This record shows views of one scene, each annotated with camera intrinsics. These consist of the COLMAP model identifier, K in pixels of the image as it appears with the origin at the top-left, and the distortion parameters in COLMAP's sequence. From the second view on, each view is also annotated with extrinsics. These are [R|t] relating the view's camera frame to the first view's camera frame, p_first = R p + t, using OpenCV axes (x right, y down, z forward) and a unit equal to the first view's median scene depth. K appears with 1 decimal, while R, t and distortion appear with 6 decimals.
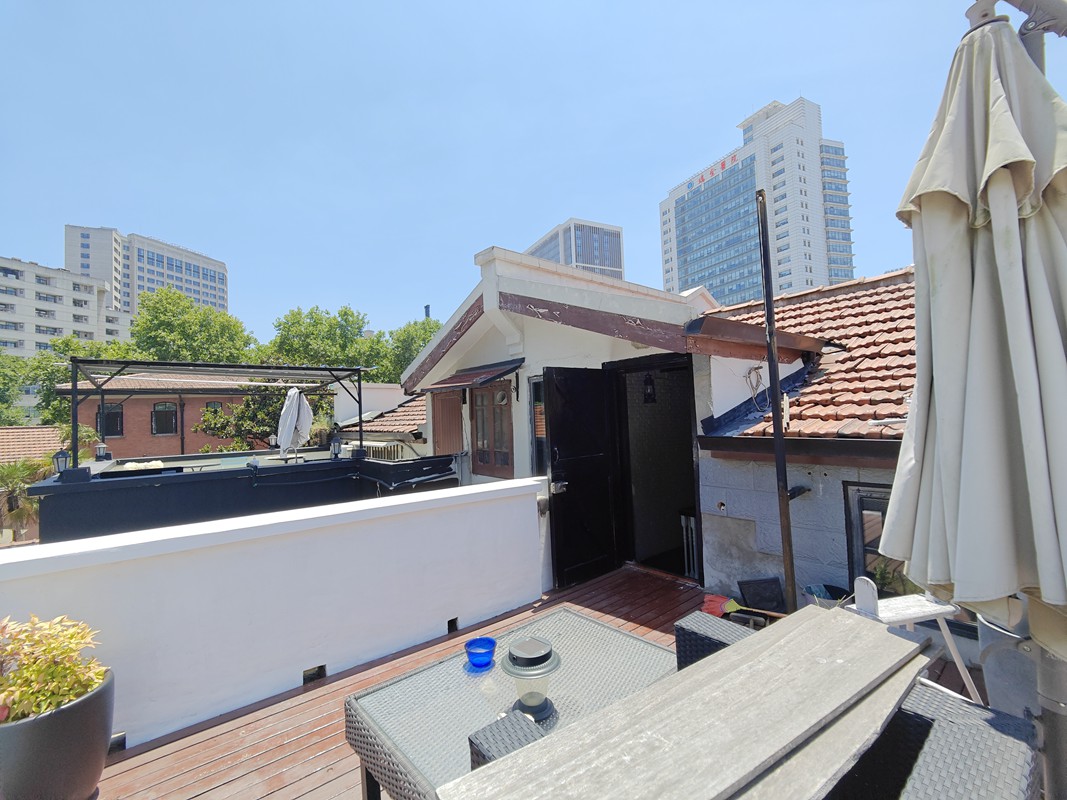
lens RADIAL K [[460.5, 0, 535.2], [0, 460.5, 403.1], [0, 0, 1]] dist [0.015571, -0.015718]
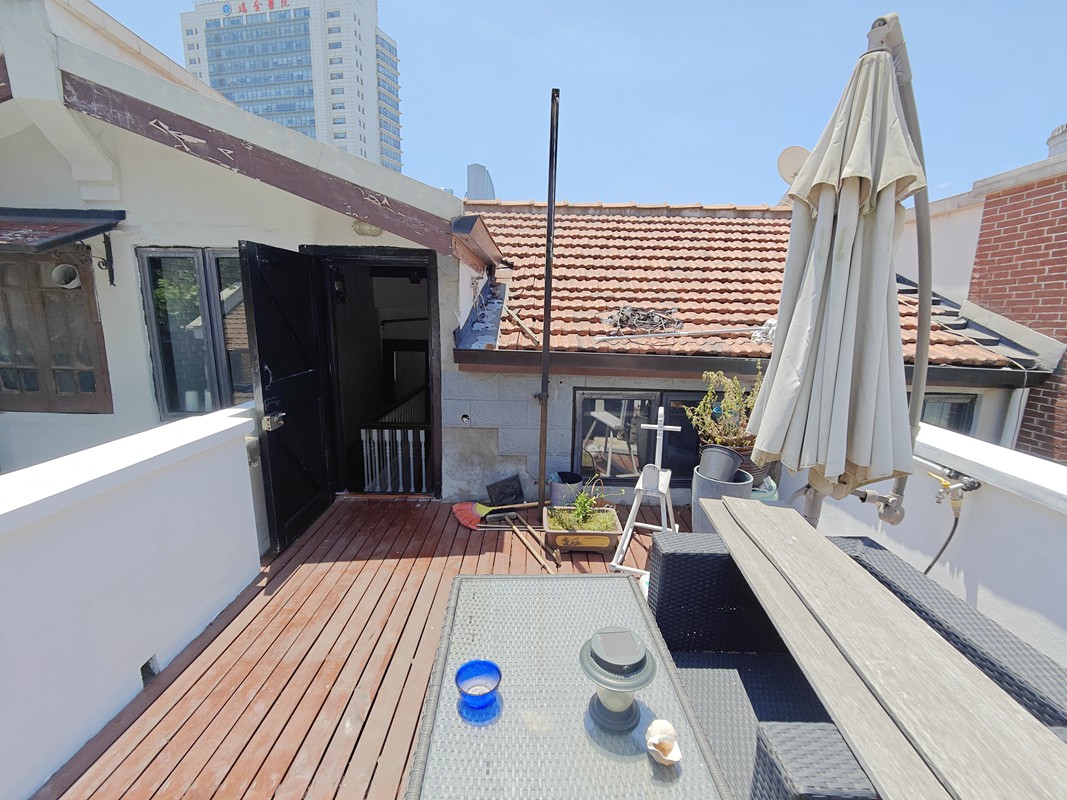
lens RADIAL K [[460.5, 0, 535.2], [0, 460.5, 403.1], [0, 0, 1]] dist [0.015571, -0.015718]
pose [[0.624449, -0.105124, 0.773958, -0.242531], [-0.068729, 0.979662, 0.188517, -0.006560], [-0.778035, -0.170913, 0.604524, 0.255195]]
